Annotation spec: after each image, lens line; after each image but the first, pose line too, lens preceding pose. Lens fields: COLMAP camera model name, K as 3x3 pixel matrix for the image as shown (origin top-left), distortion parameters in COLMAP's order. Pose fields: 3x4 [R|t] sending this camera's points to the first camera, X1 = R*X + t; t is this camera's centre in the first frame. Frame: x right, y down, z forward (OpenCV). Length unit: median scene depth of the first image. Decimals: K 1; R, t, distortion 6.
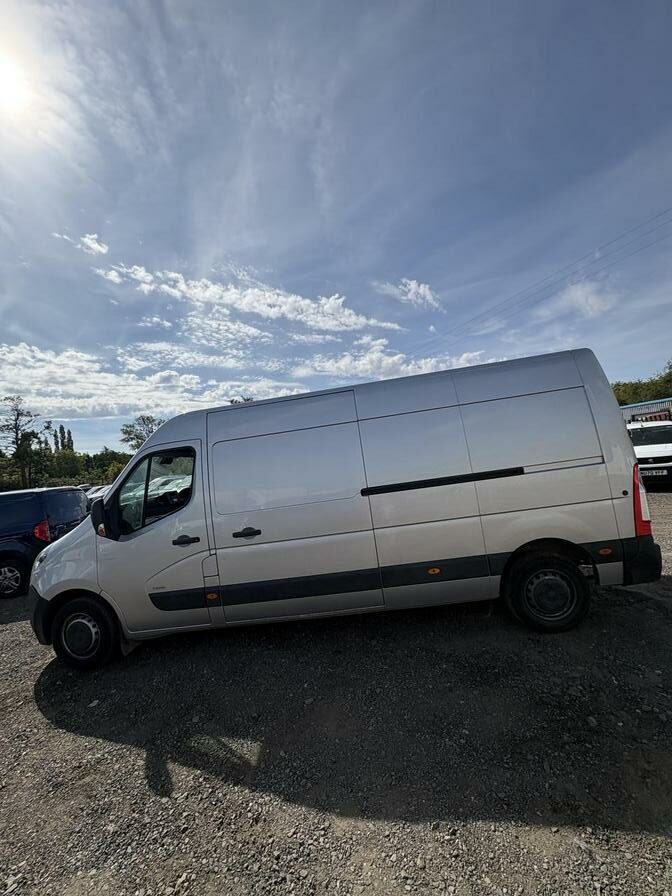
lens RADIAL K [[354.6, 0, 332.7], [0, 354.6, 451.1], [0, 0, 1]] dist [0.002452, -0.000045]
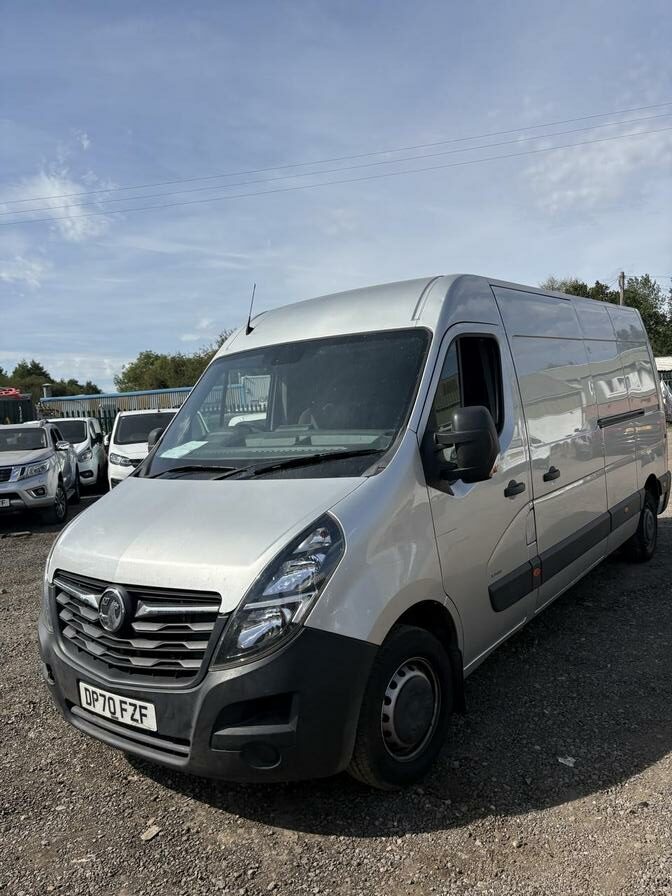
lens RADIAL K [[674.8, 0, 345.5], [0, 674.8, 448.2], [0, 0, 1]] dist [-0.006592, 0.002212]
pose [[0.523296, 0.035506, 0.851411, -1.579184], [-0.022885, 0.999357, -0.027610, 0.226781], [-0.851844, -0.005037, 0.523772, 0.661151]]
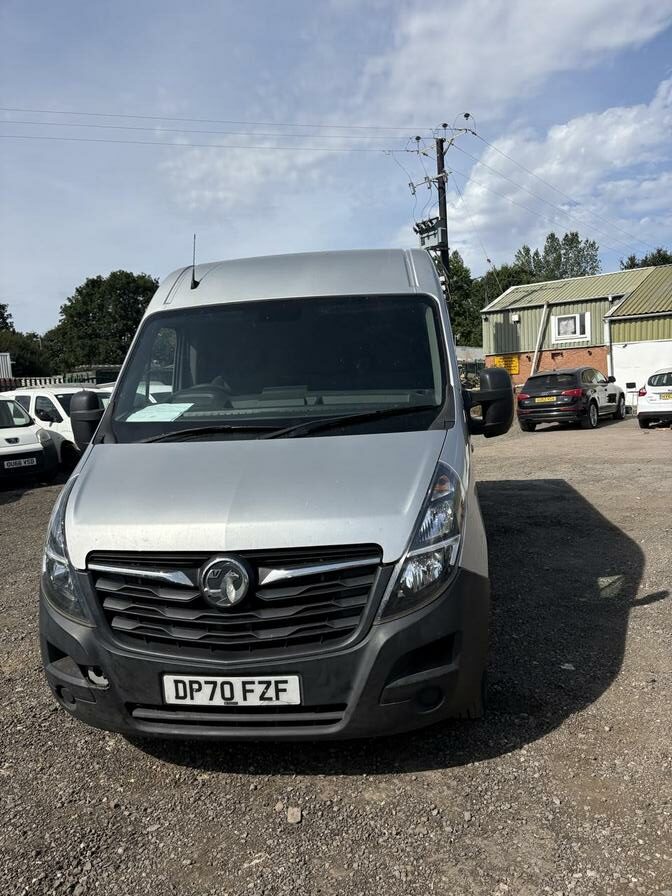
lens RADIAL K [[674.8, 0, 345.5], [0, 674.8, 448.2], [0, 0, 1]] dist [-0.006592, 0.002212]
pose [[0.041433, 0.019608, 0.998949, -1.752339], [0.009103, 0.999759, -0.020001, 0.283531], [-0.999100, 0.009922, 0.041245, 1.211066]]
